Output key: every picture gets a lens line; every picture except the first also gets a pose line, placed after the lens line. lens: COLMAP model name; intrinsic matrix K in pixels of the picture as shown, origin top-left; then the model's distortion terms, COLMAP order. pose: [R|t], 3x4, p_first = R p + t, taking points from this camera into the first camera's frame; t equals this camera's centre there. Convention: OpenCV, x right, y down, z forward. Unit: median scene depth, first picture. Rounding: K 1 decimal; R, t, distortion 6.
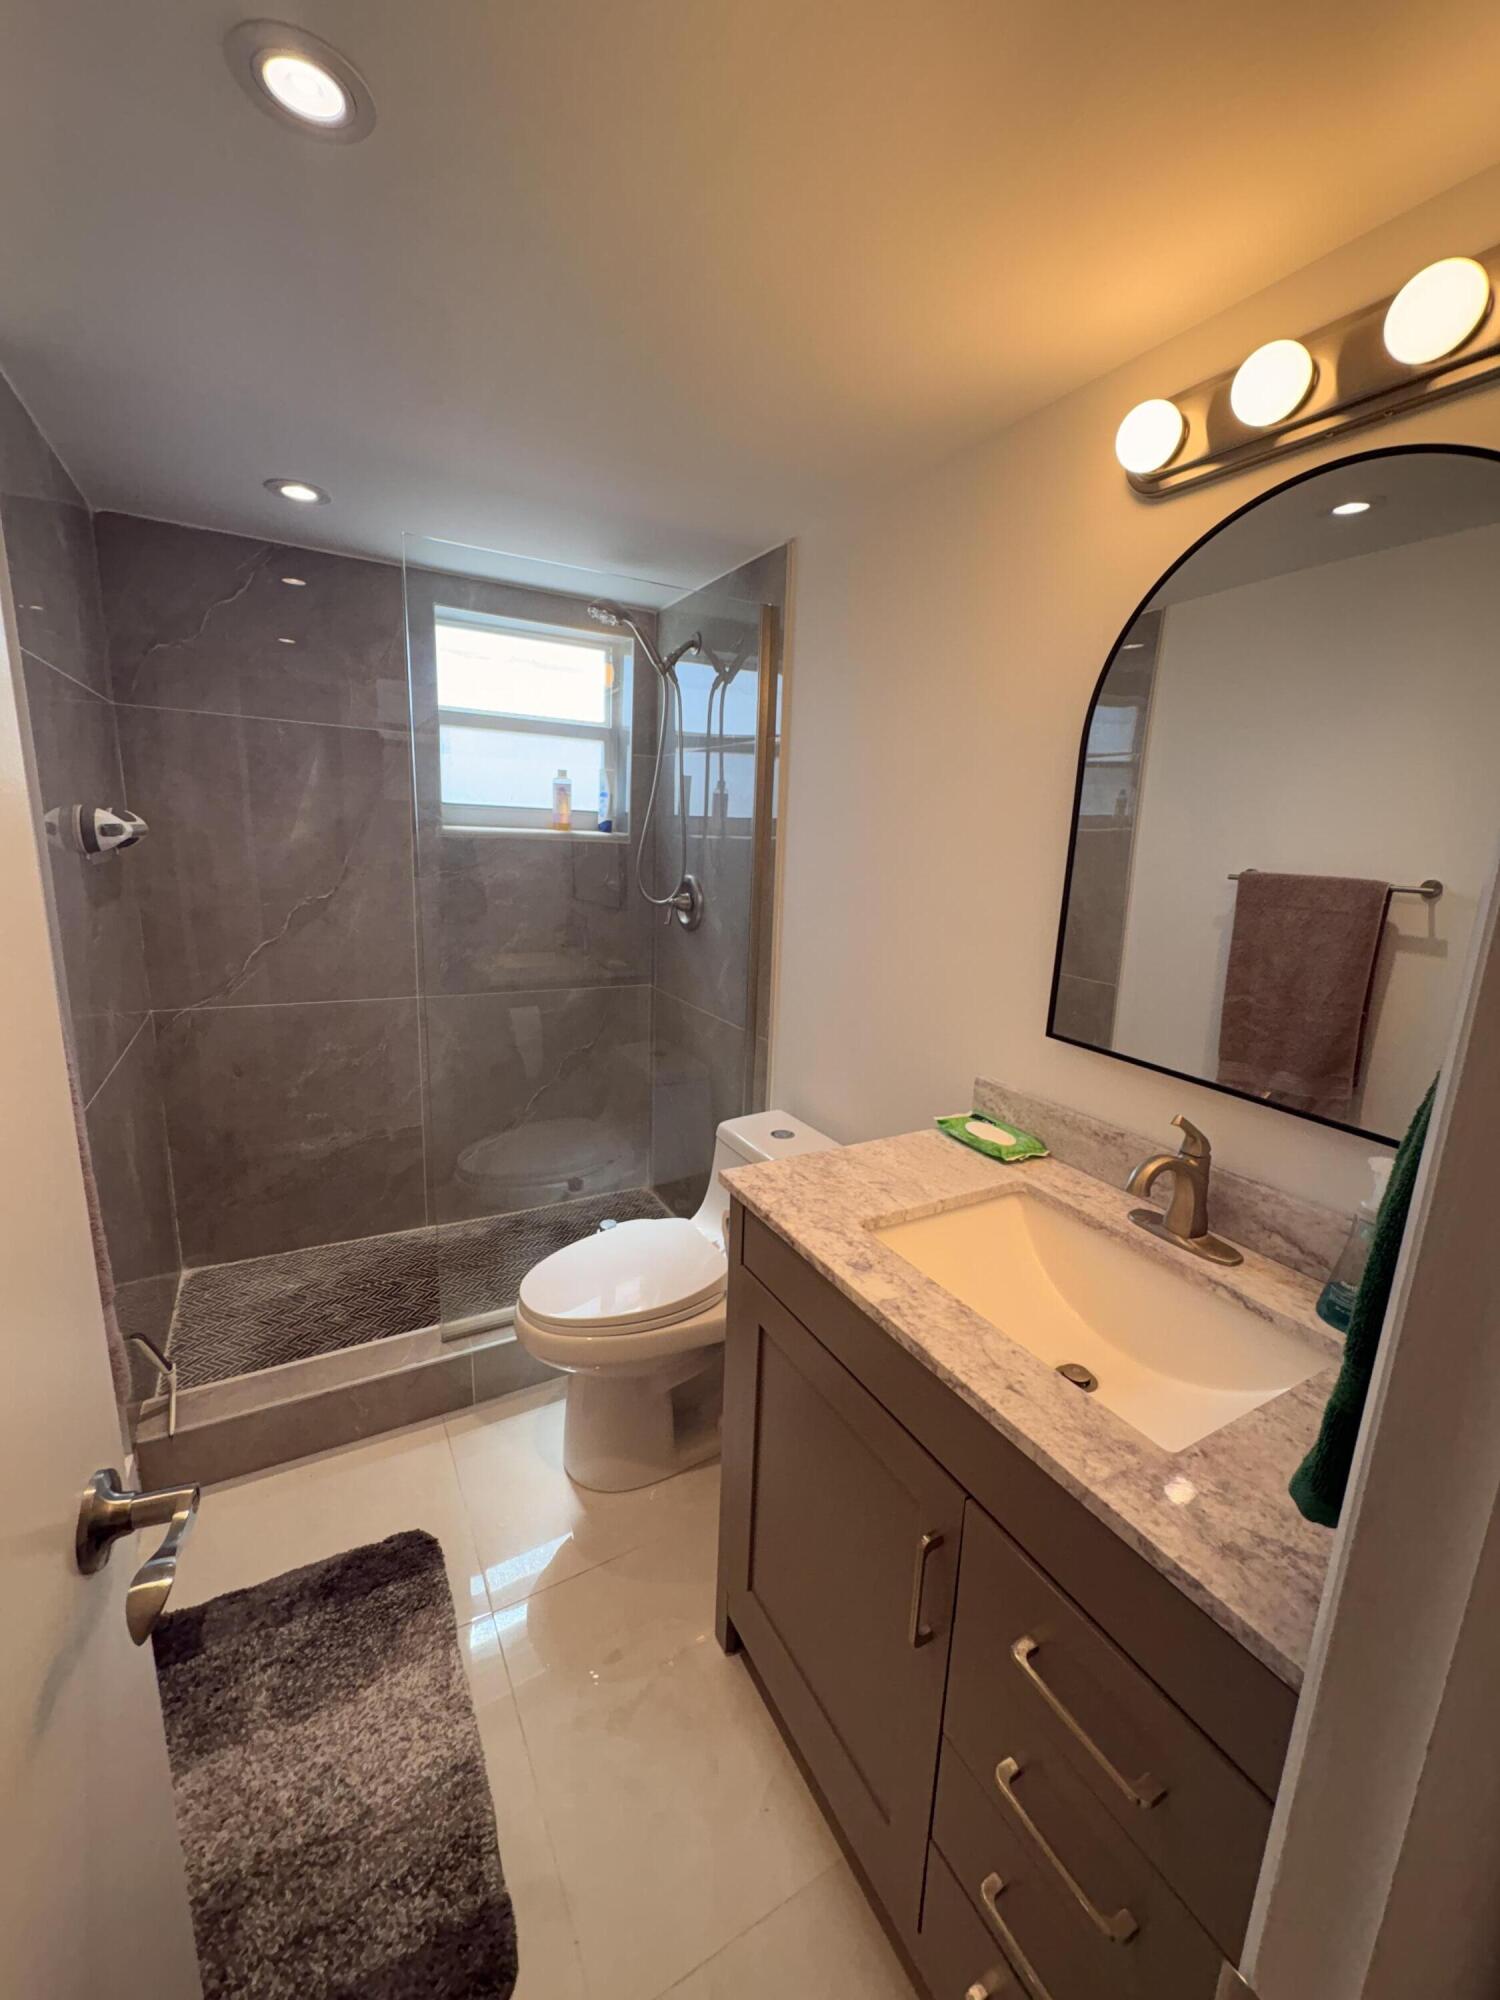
lens RADIAL K [[797.6, 0, 750.0], [0, 797.6, 1000.0], [0, 0, 1]] dist [-0.002088, 0.000555]
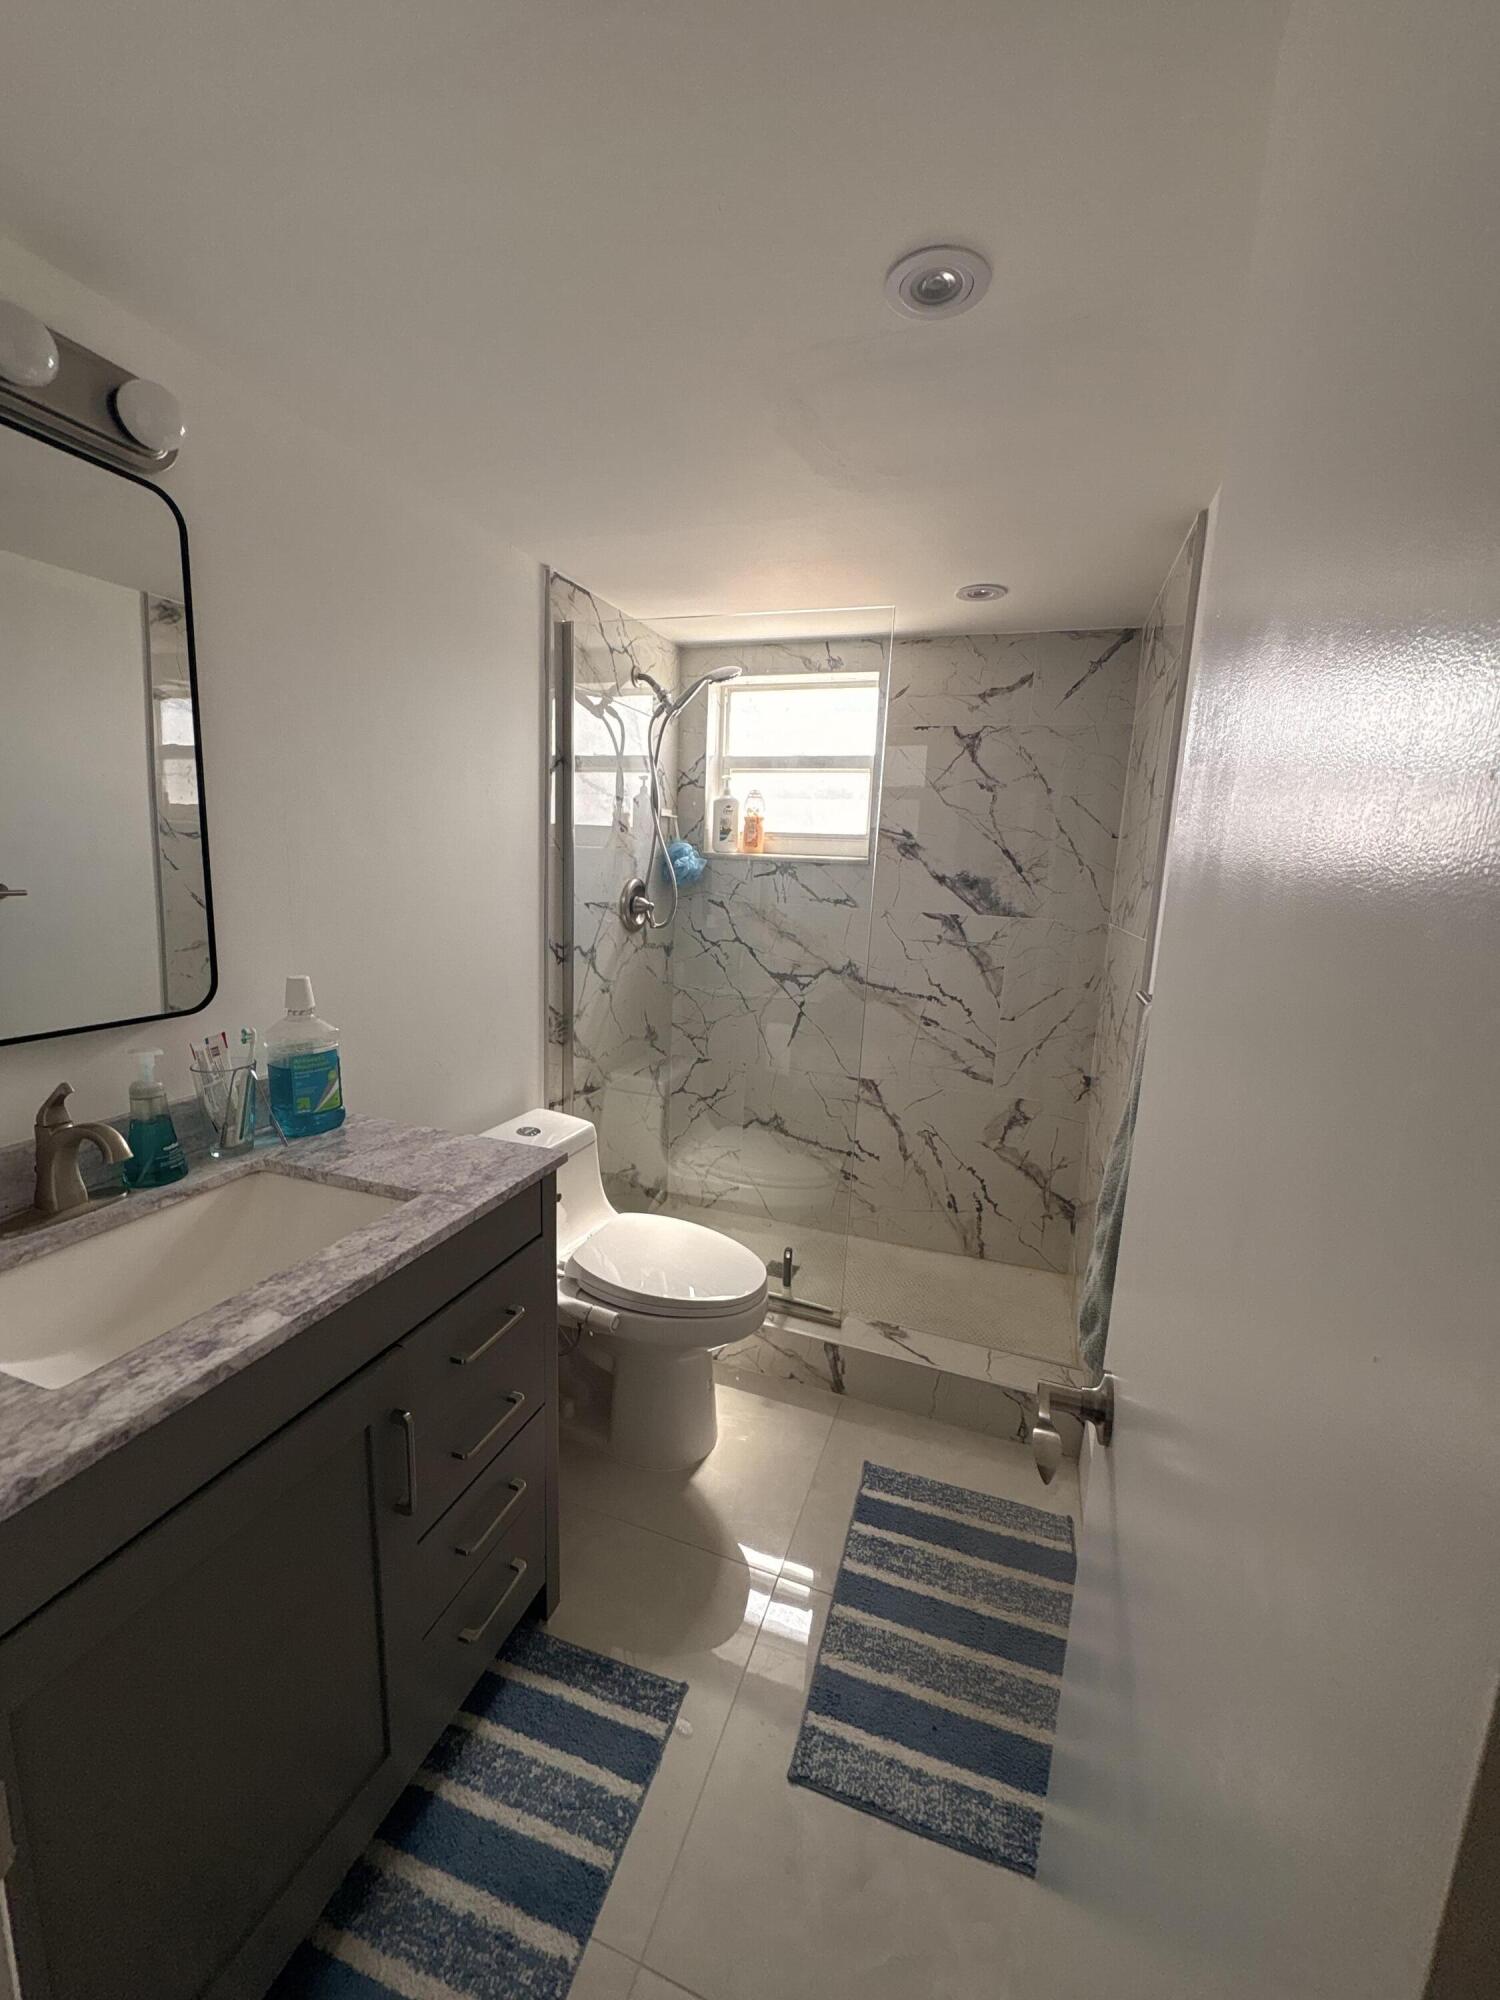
lens RADIAL K [[797.6, 0, 750.0], [0, 797.6, 1000.0], [0, 0, 1]] dist [-0.002088, 0.000555]
pose [[-0.668147, -0.164511, 0.725614, -0.724276], [0.127629, 0.935452, 0.329607, -0.165764], [-0.733001, 0.312835, -0.604023, 0.998916]]
